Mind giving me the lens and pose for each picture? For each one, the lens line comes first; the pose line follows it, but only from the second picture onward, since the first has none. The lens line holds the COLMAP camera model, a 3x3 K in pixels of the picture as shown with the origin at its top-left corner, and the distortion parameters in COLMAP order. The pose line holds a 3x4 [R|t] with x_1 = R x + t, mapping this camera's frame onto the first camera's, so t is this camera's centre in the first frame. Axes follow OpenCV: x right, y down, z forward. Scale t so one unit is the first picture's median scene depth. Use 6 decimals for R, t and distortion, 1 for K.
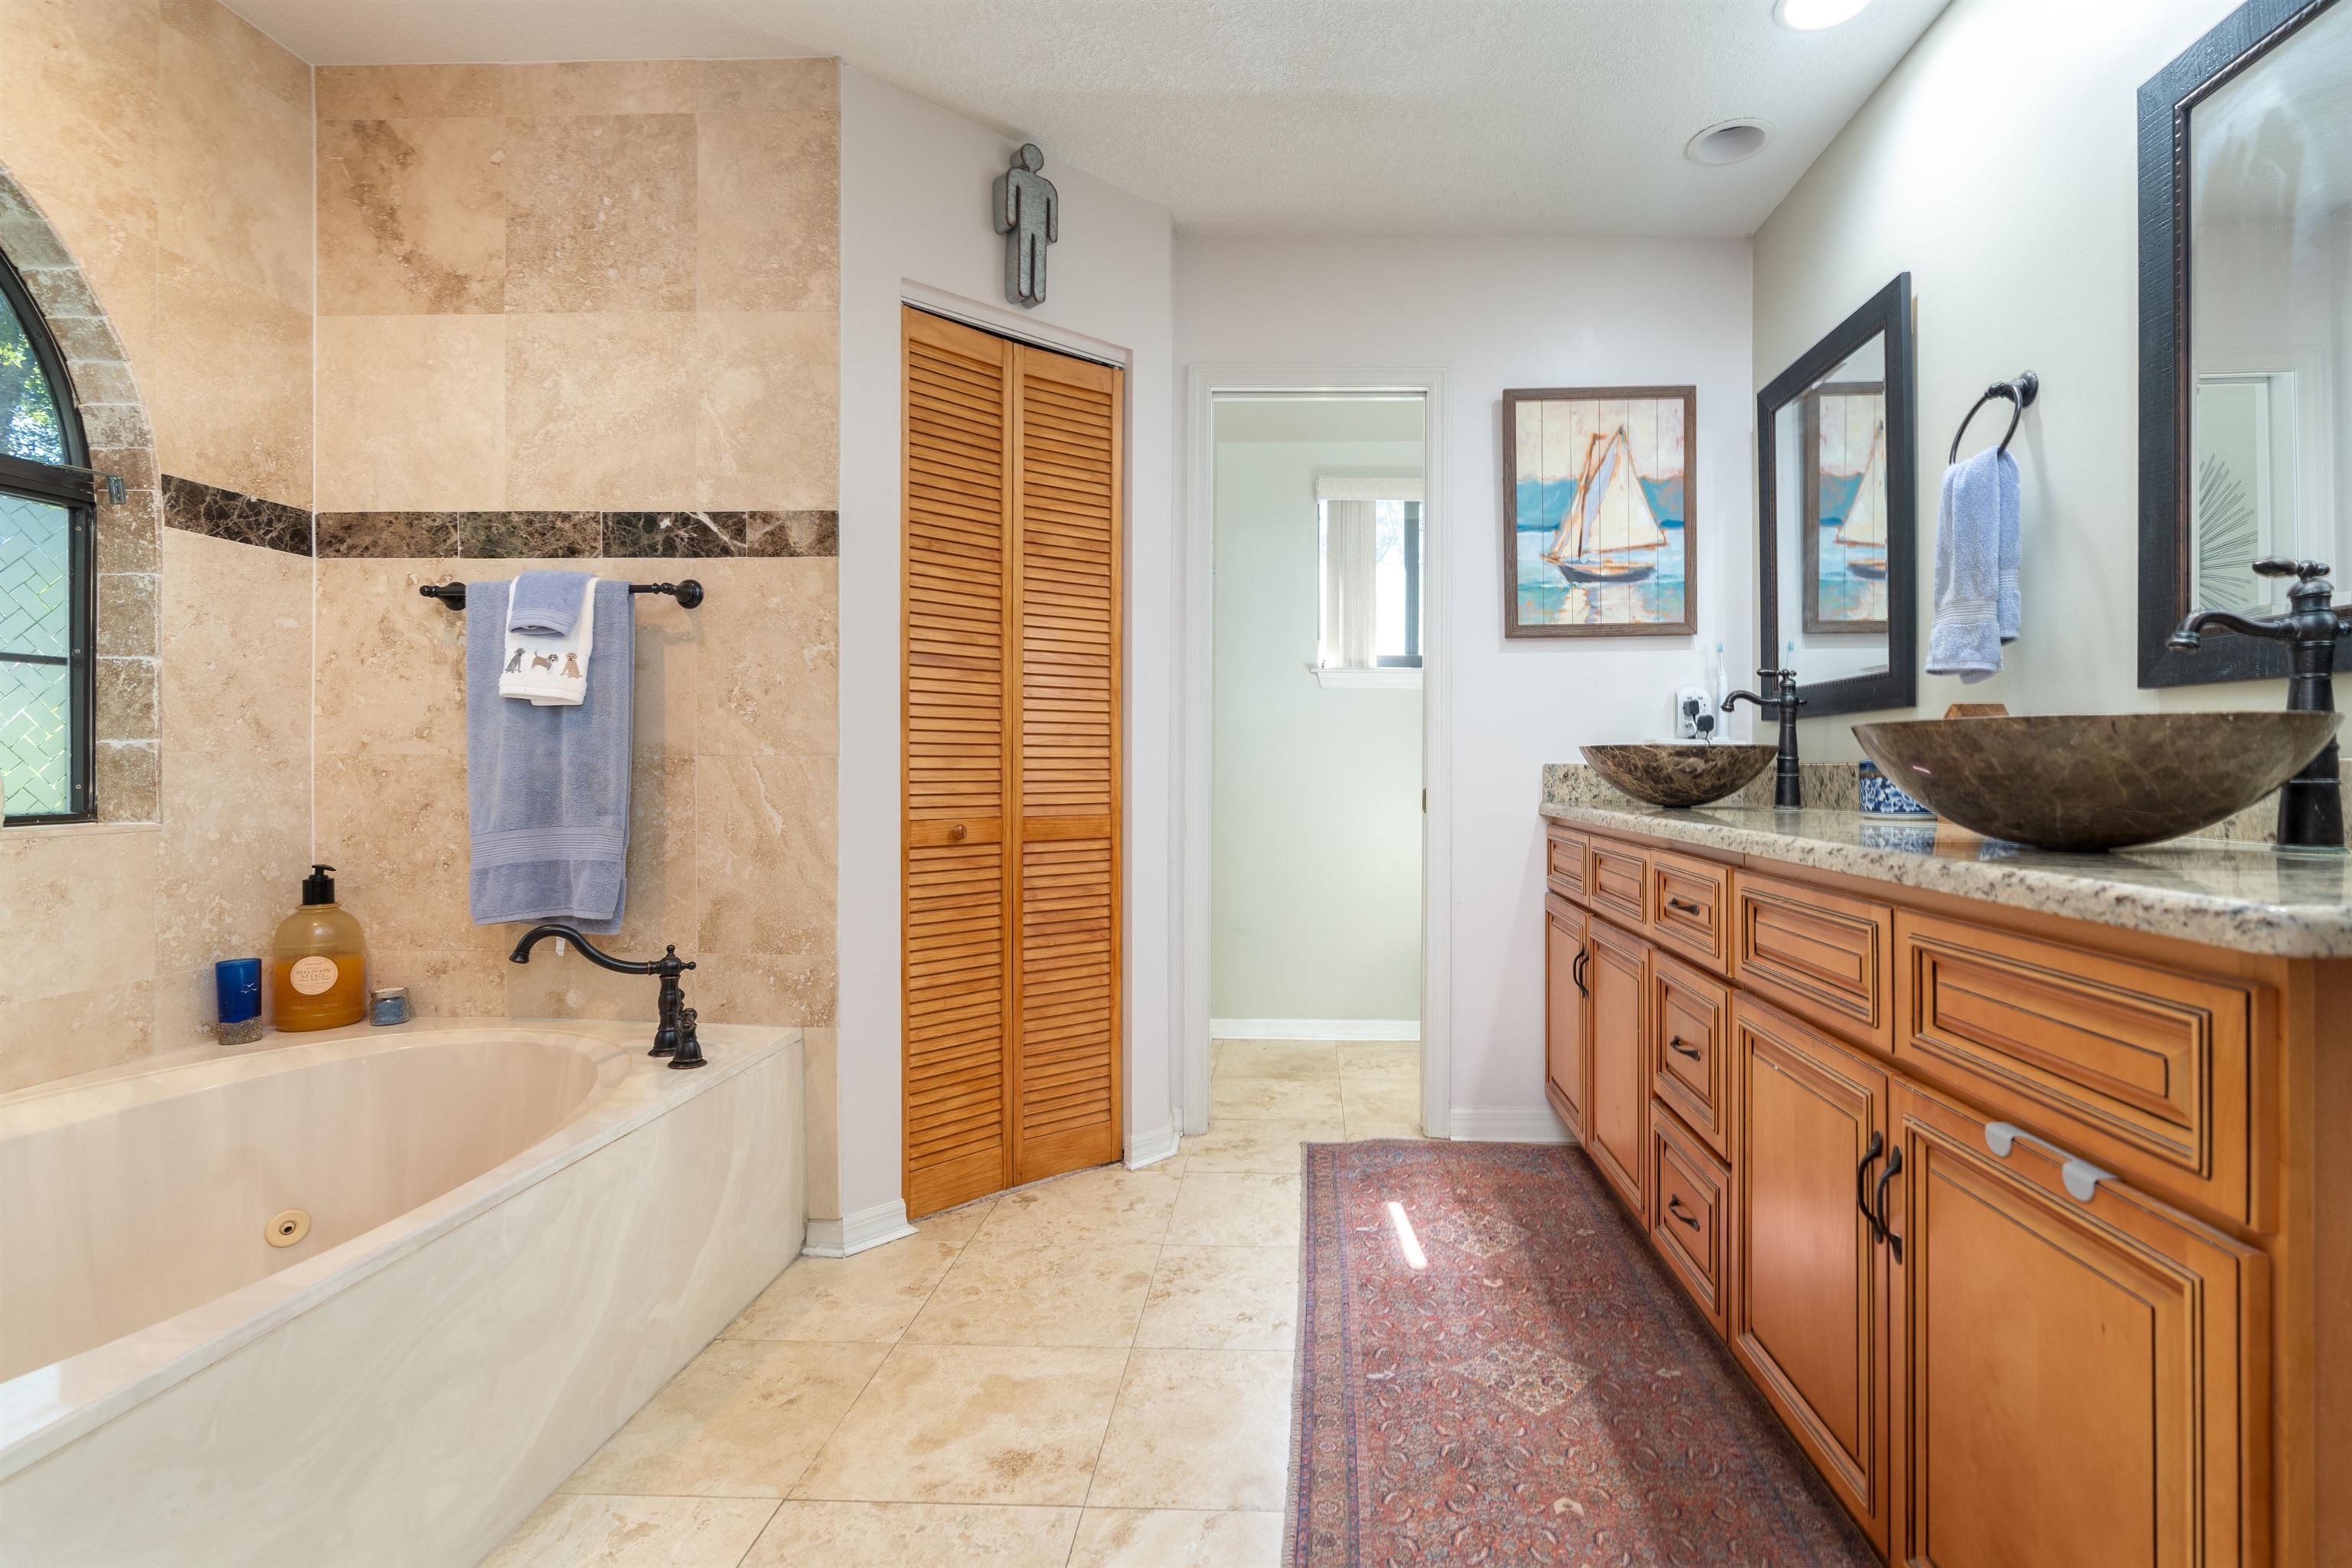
lens RADIAL K [[1061.3, 0, 1288.2], [0, 1061.3, 803.5], [0, 0, 1]] dist [-0.014577, 0.004126]
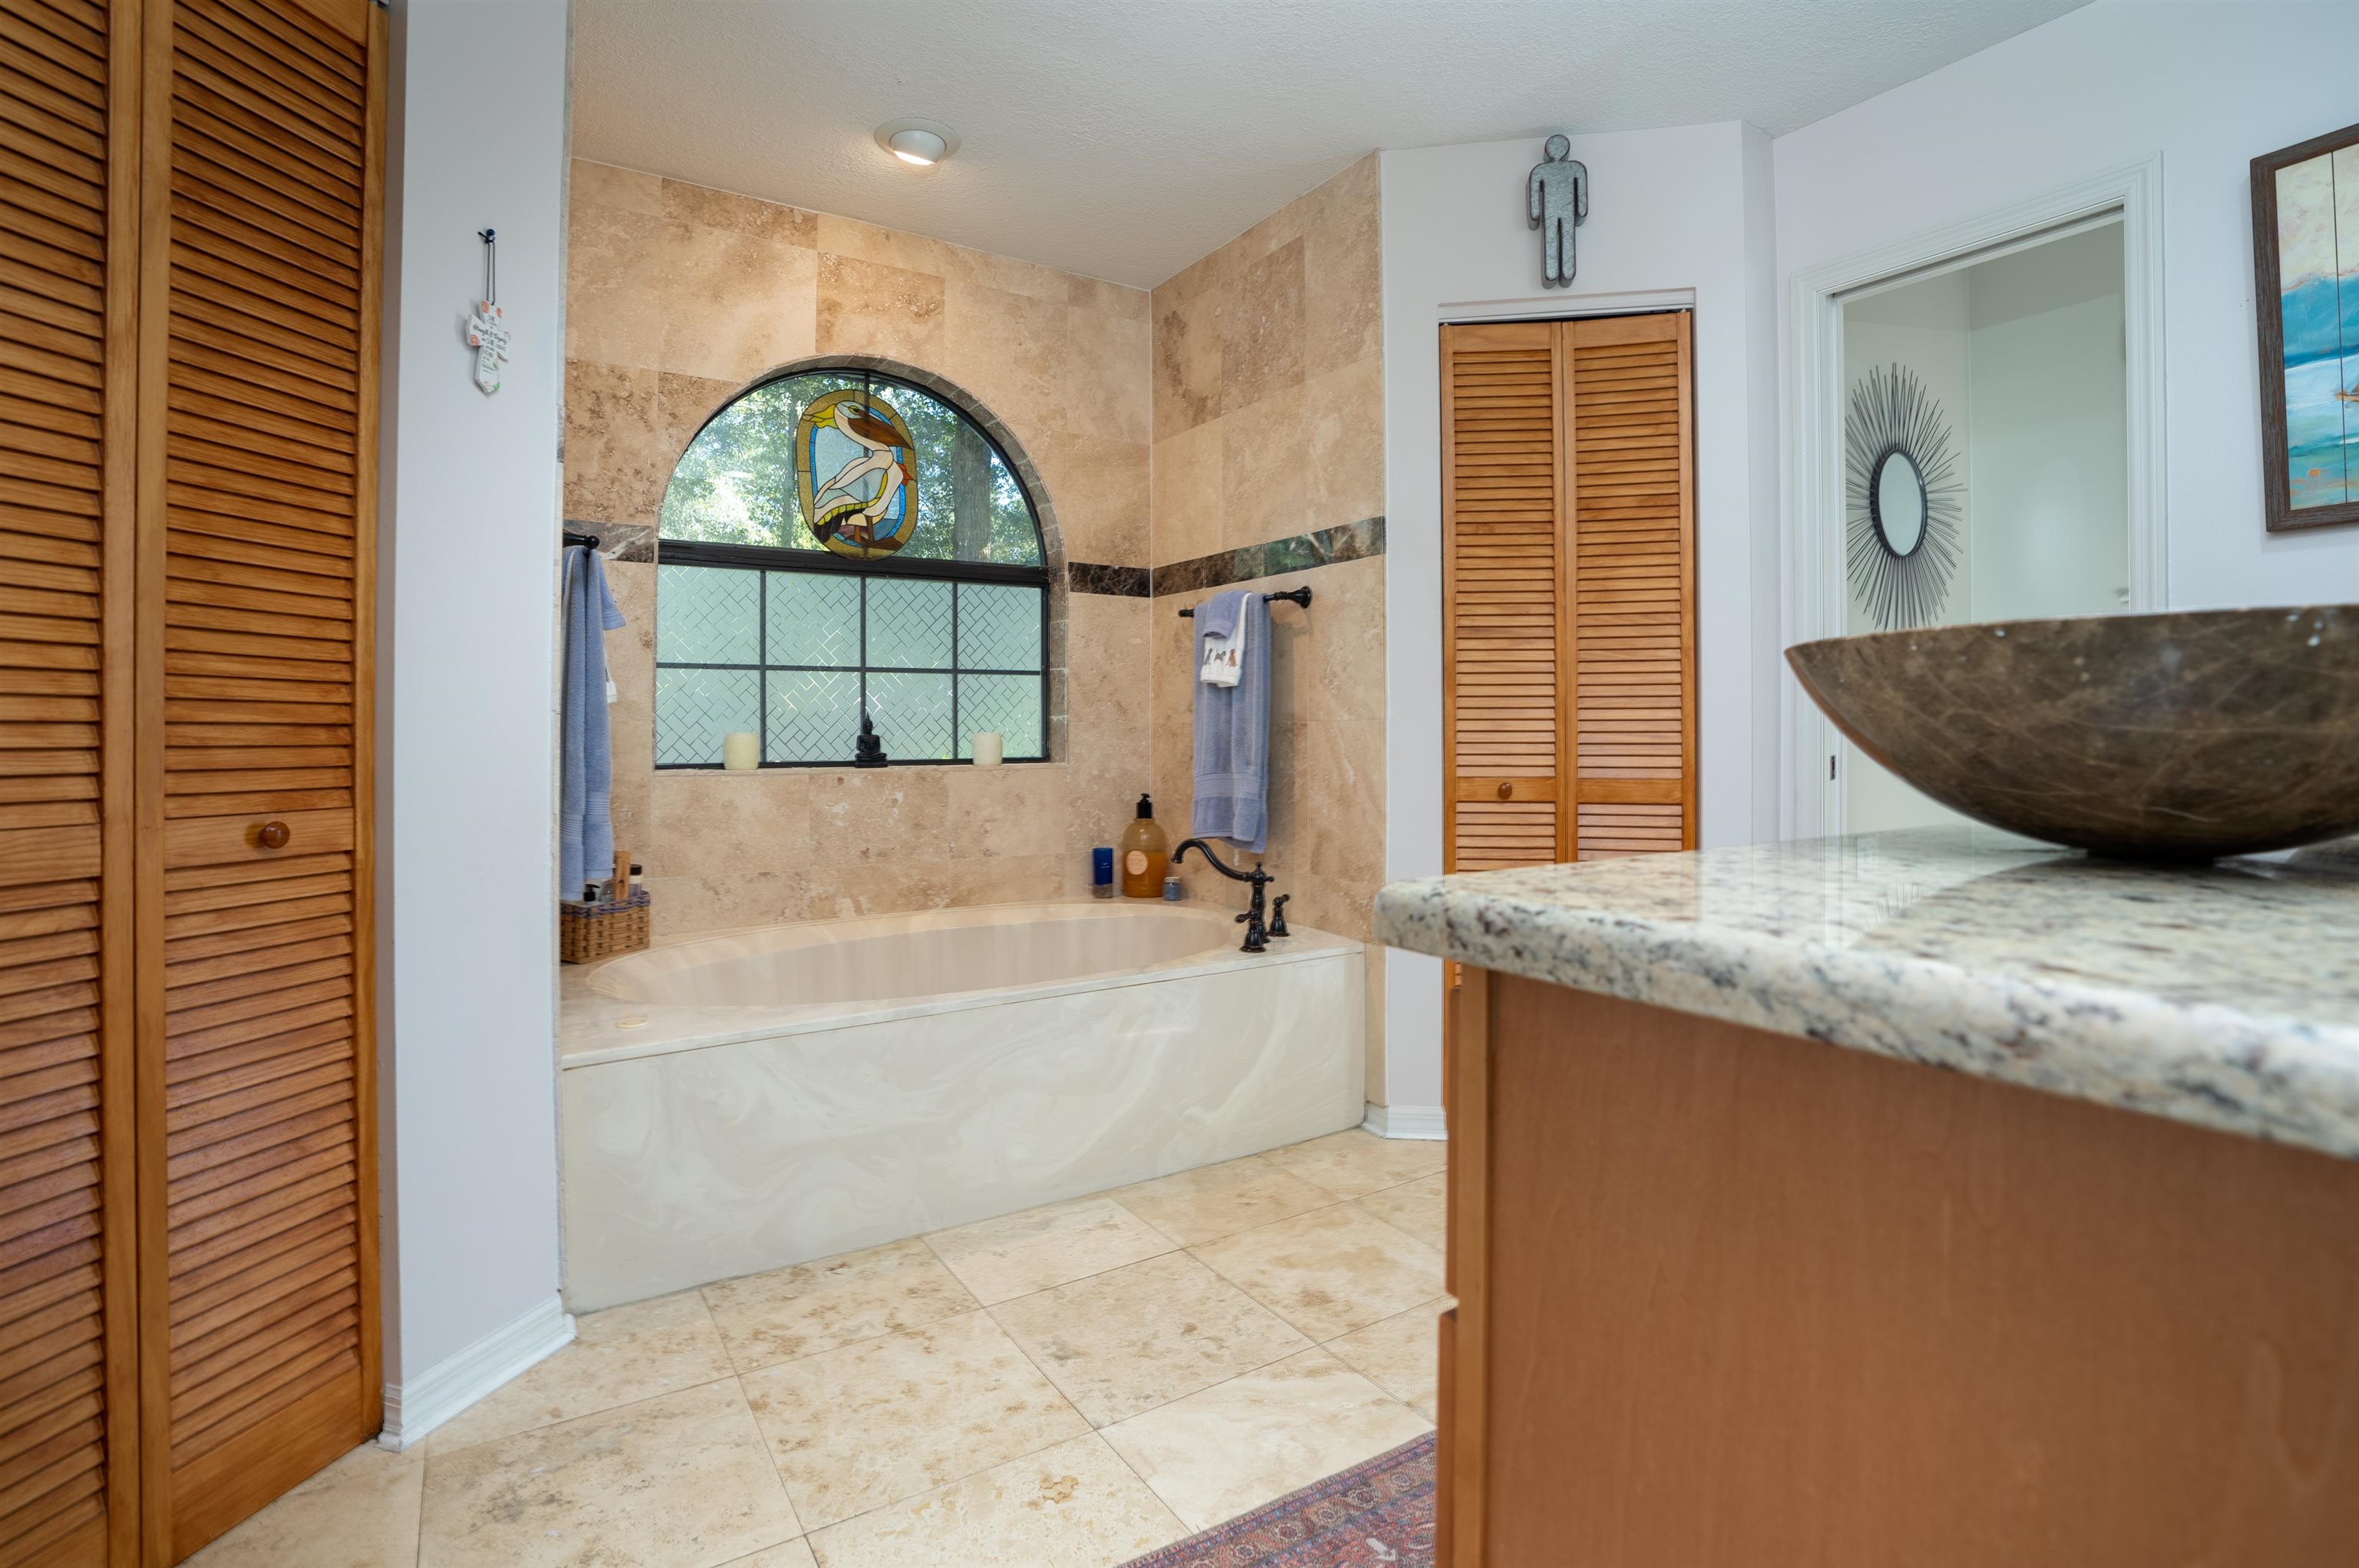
lens RADIAL K [[1119.2, 0, 1247.7], [0, 1119.2, 780.1], [0, 0, 1]] dist [-0.073559, 0.028728]
pose [[0.592996, 0.030522, -0.804627, 0.512744], [-0.025285, 0.999494, 0.019280, 0.002413], [0.804809, 0.008912, 0.593468, 0.129279]]
